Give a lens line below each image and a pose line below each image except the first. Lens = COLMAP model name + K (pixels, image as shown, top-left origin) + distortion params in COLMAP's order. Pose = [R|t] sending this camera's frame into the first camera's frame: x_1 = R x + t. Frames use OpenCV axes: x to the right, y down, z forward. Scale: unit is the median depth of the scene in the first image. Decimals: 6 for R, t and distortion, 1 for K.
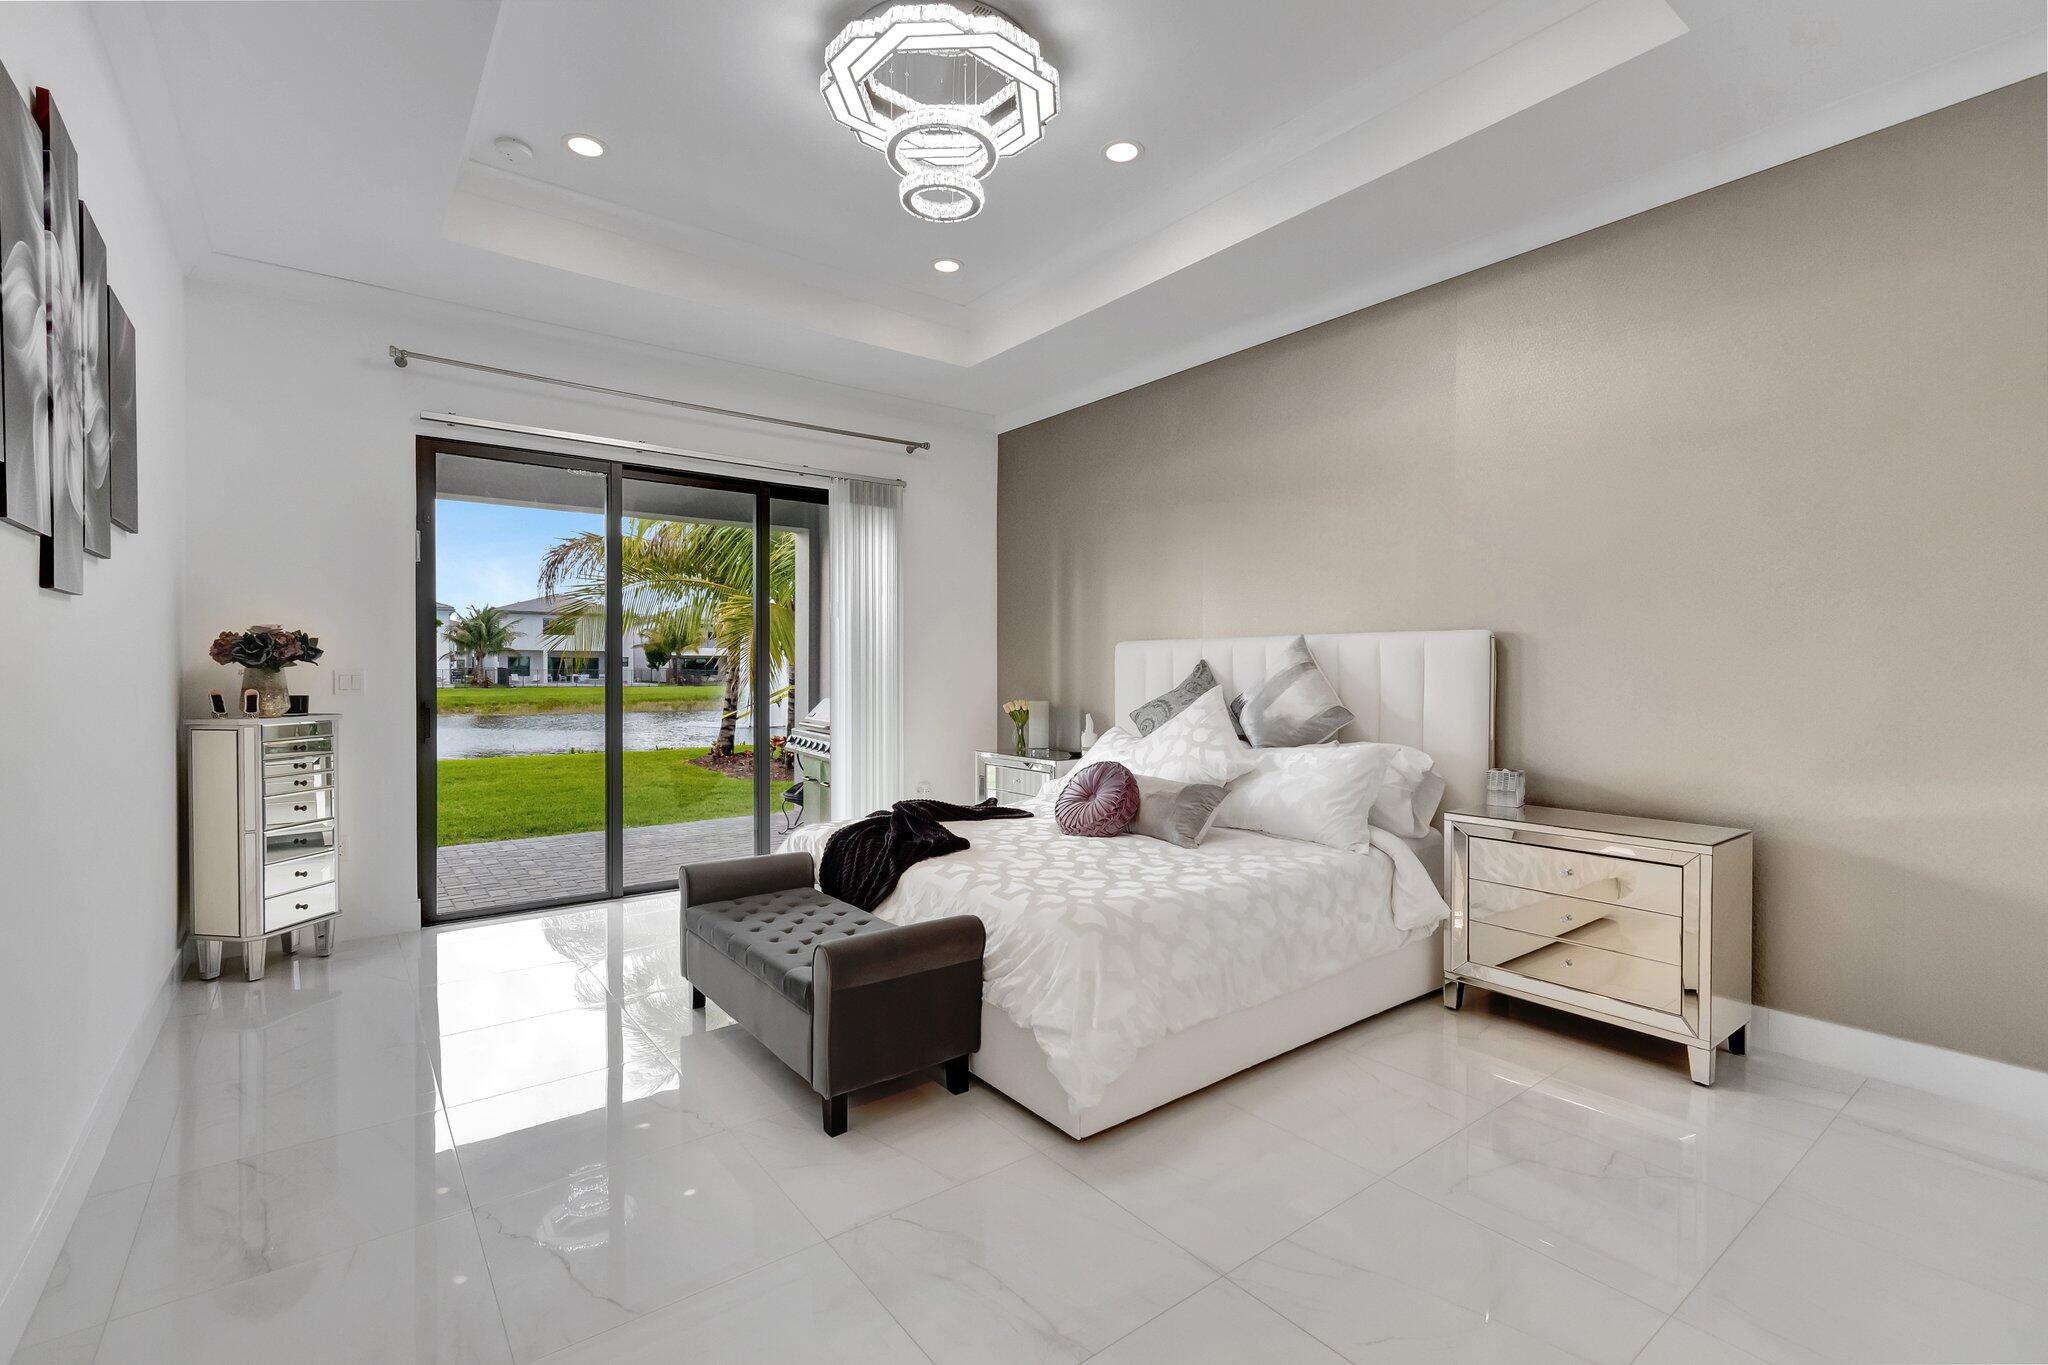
lens RADIAL K [[930.8, 0, 1037.5], [0, 930.8, 668.0], [0, 0, 1]] dist [0.003296, -0.001186]
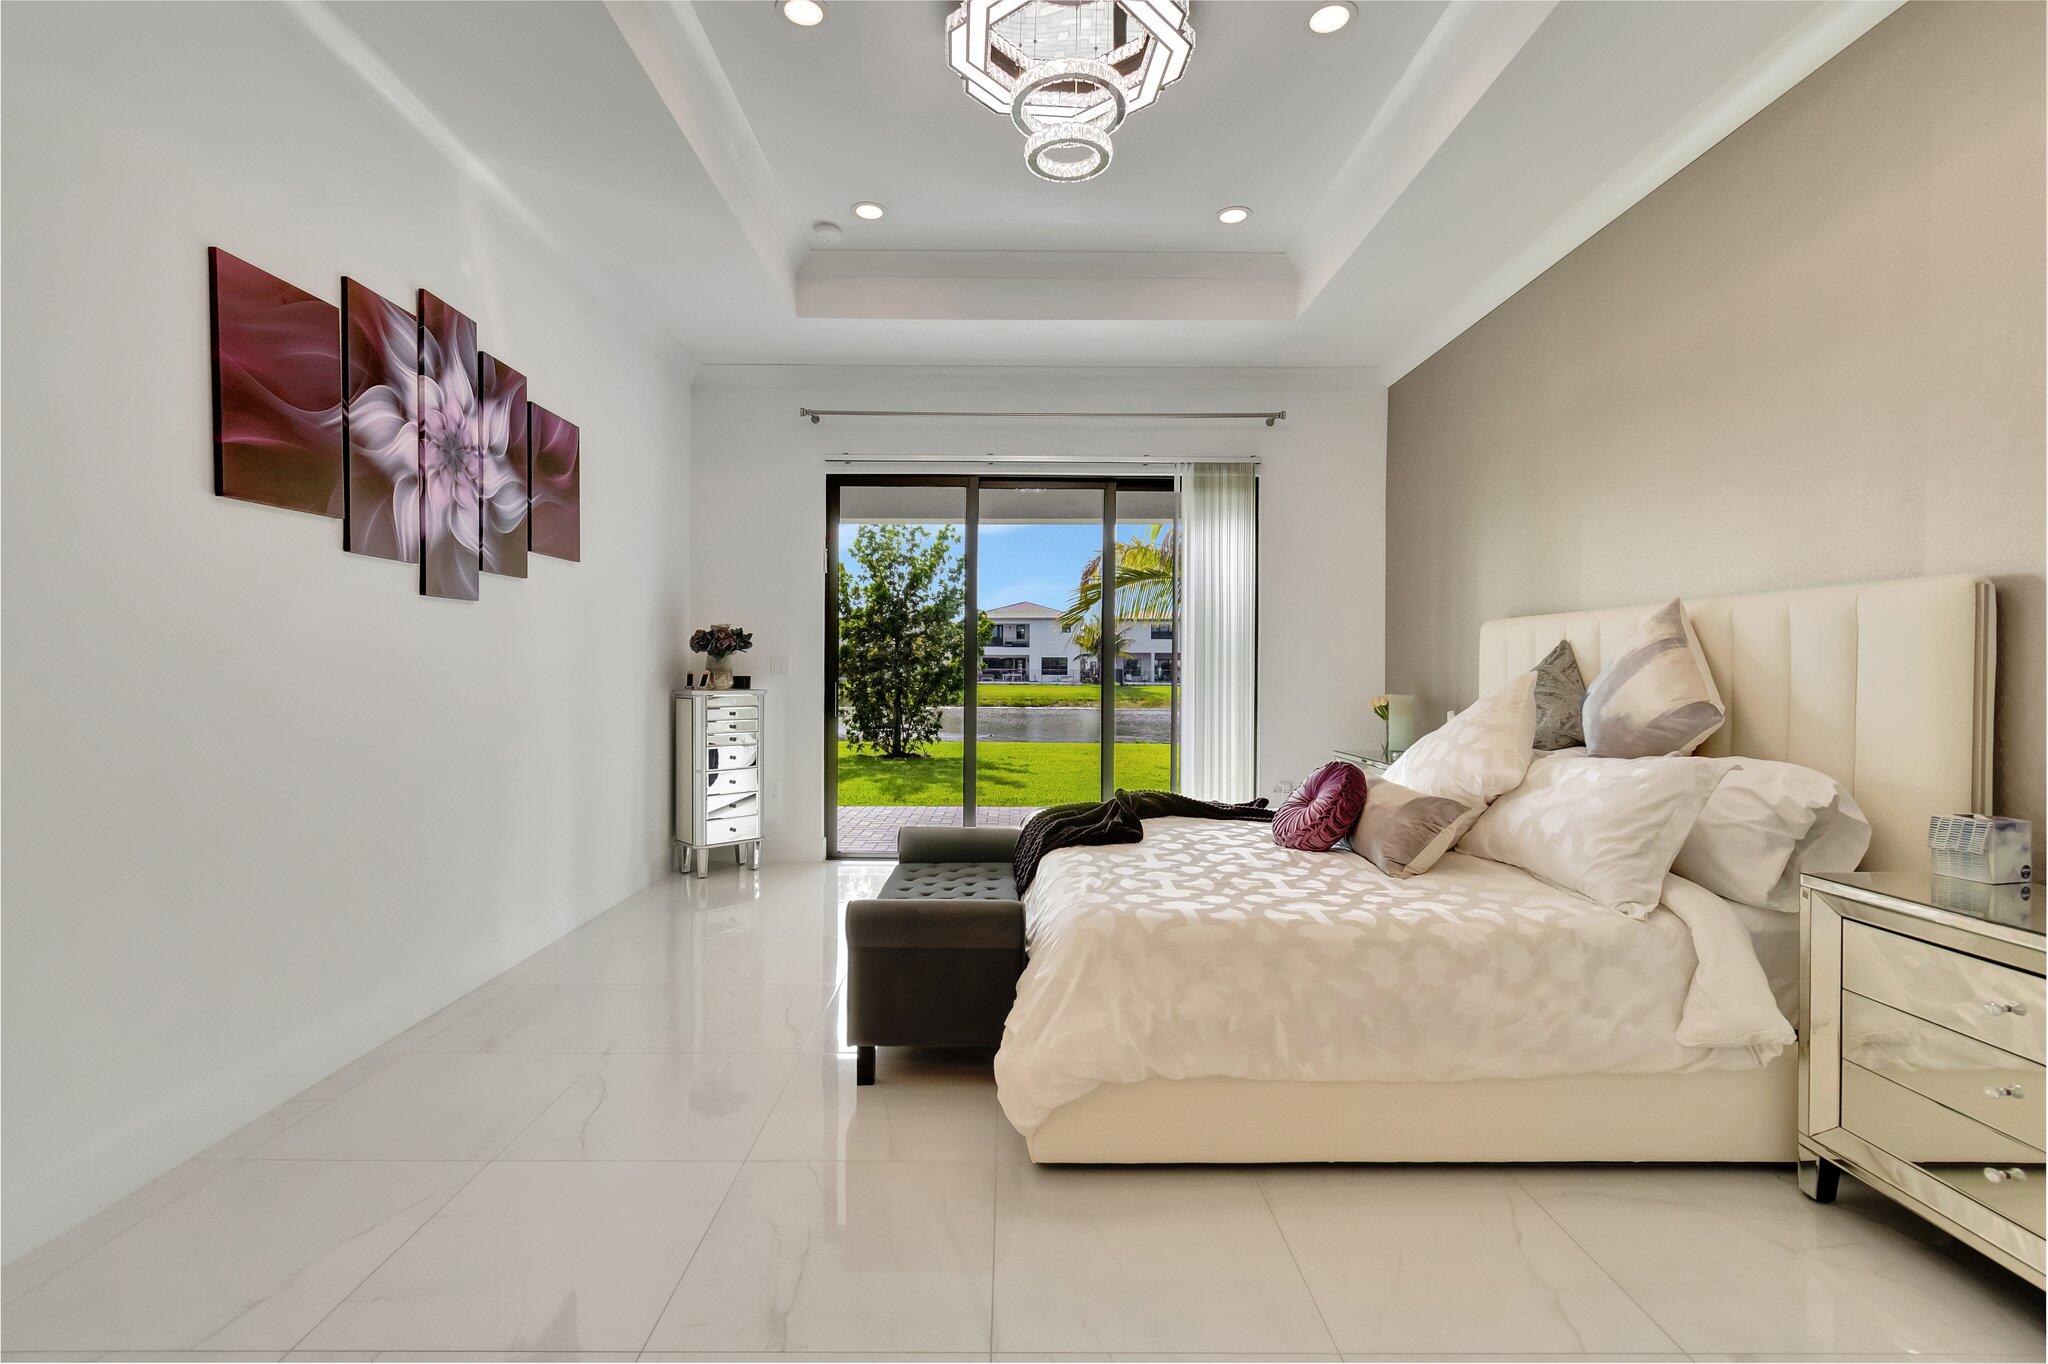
lens RADIAL K [[930.8, 0, 1025.6], [0, 930.8, 663.8], [0, 0, 1]] dist [0.003296, -0.001186]
pose [[0.786639, -0.002729, -0.617408, 0.383389], [-0.002252, 0.999971, -0.007290, 0.021614], [0.617409, 0.007125, 0.786610, 0.188278]]
